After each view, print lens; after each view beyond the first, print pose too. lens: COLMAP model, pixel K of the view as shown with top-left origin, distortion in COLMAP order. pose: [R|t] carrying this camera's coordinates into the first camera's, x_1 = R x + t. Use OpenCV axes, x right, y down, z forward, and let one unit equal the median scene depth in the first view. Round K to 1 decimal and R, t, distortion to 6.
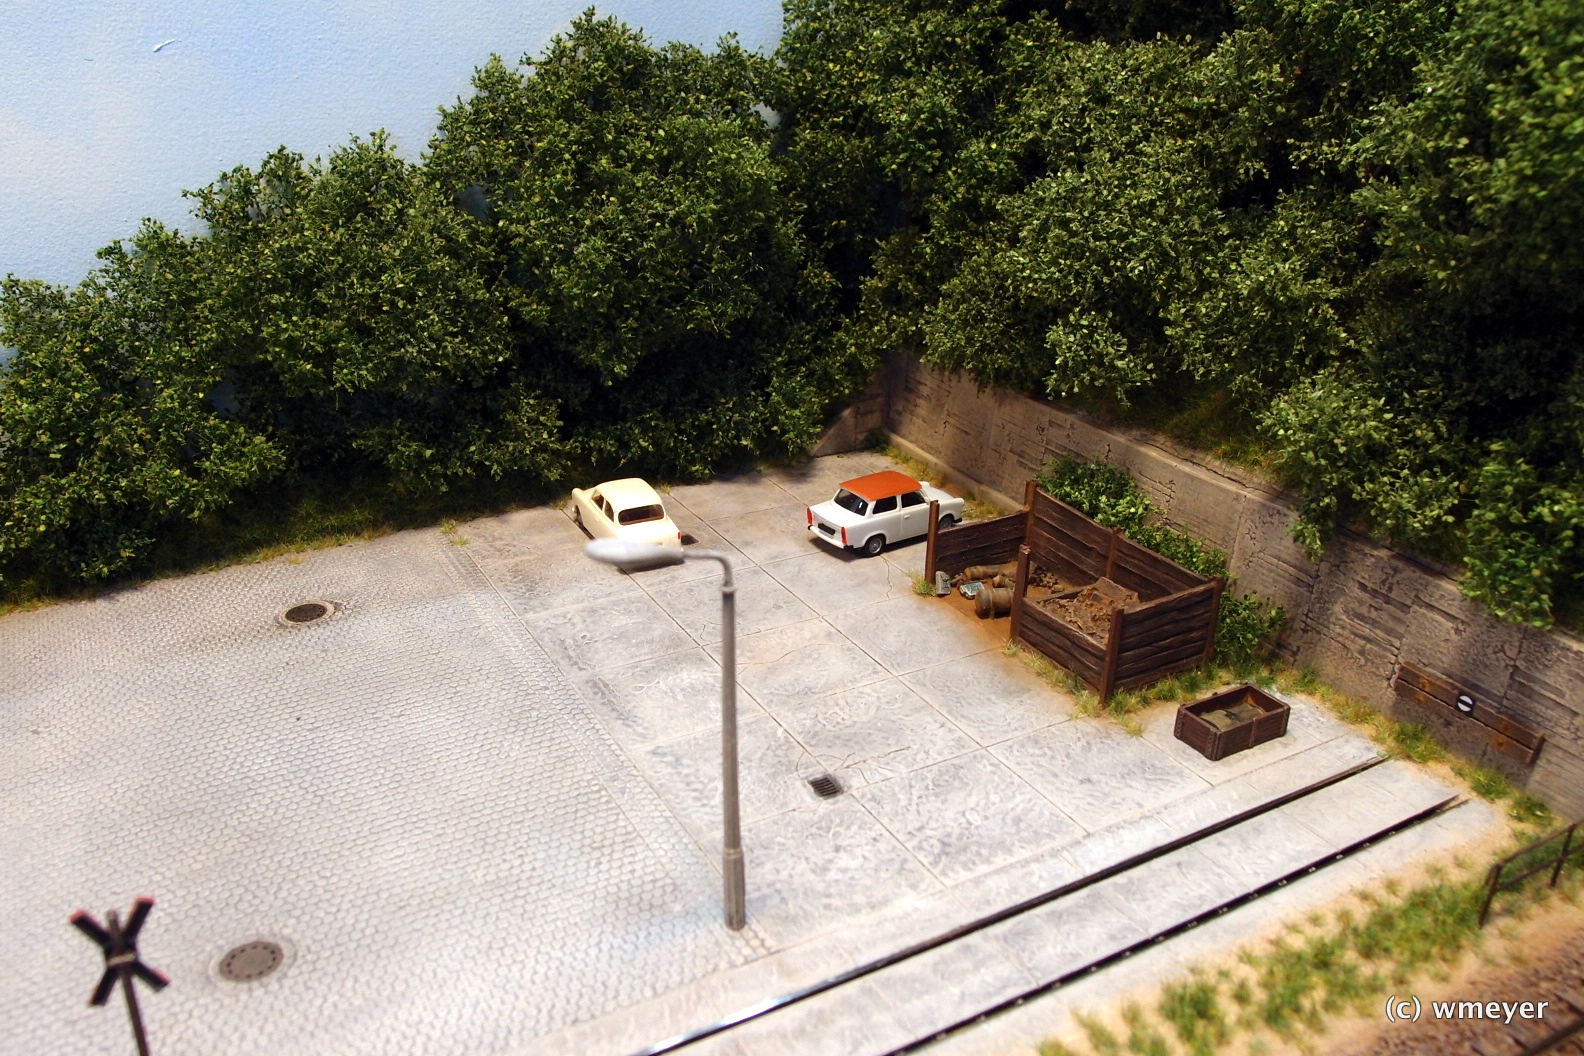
lens RADIAL K [[1294.6, 0, 792.0], [0, 1294.6, 528.0], [0, 0, 1]] dist [-0.080445, 0.044248]
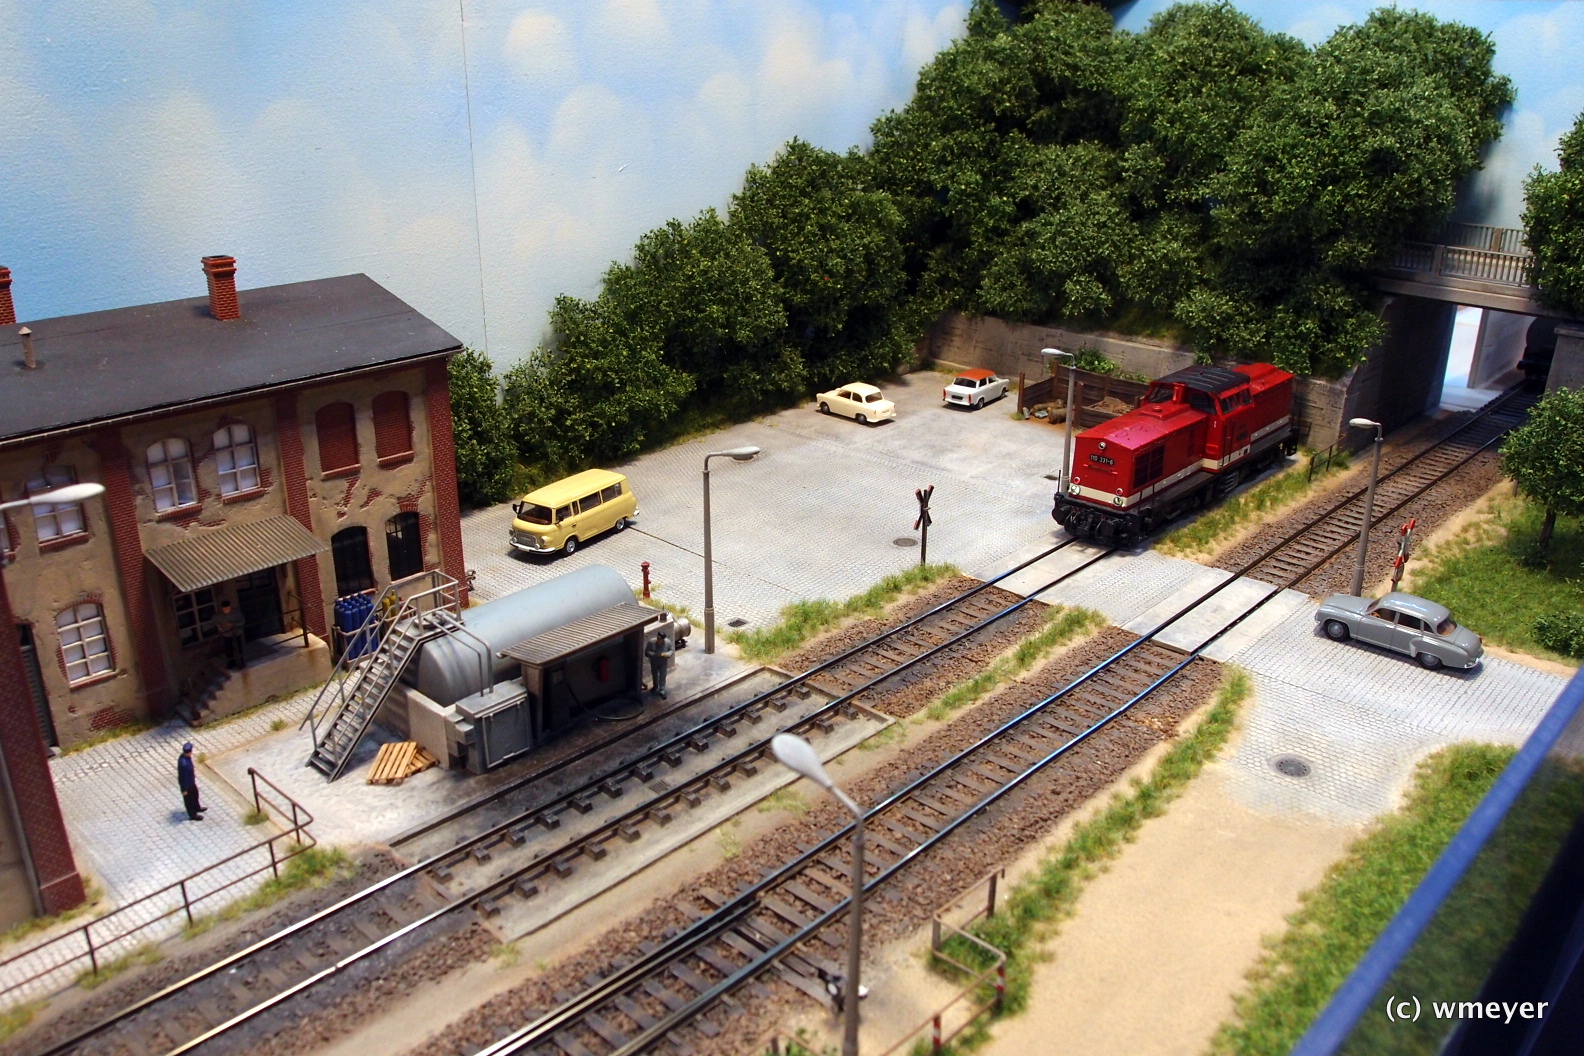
lens RADIAL K [[1294.6, 0, 792.0], [0, 1294.6, 528.0], [0, 0, 1]] dist [-0.080445, 0.044248]
pose [[0.950512, -0.128918, 0.282679, -0.853563], [0.137131, 0.990509, -0.009376, 0.195312], [-0.278787, 0.047676, 0.959169, -0.858193]]
